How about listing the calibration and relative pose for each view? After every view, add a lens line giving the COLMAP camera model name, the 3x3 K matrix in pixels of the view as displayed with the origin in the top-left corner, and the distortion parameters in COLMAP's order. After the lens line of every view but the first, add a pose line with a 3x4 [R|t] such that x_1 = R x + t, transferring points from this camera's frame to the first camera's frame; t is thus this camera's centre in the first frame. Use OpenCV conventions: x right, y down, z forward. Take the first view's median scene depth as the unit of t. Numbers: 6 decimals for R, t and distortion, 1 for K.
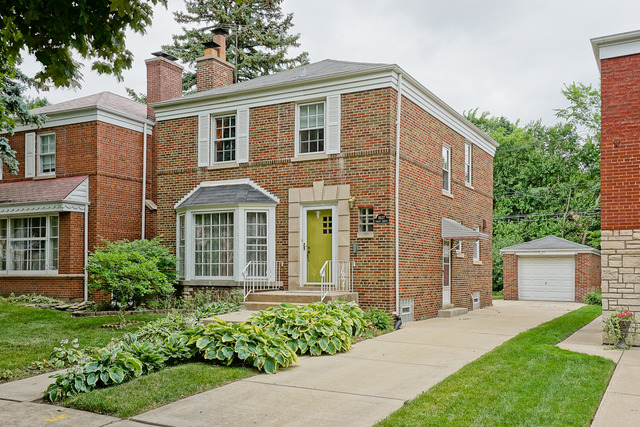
lens RADIAL K [[632.1, 0, 320.3], [0, 632.1, 213.1], [0, 0, 1]] dist [0.016222, 0.000000]
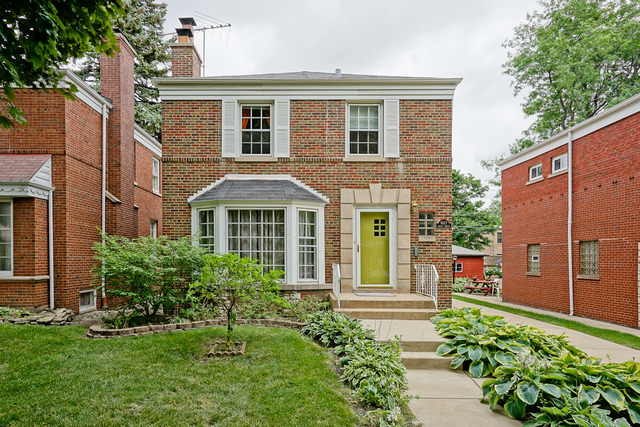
lens RADIAL K [[440.8, 0, 316.8], [0, 440.8, 238.3], [0, 0, 1]] dist [-0.014496, 0.000555]
pose [[0.884880, 0.026715, 0.465052, -0.390300], [-0.045835, 0.998503, 0.029853, 0.018795], [-0.463559, -0.047732, 0.884780, 0.406406]]
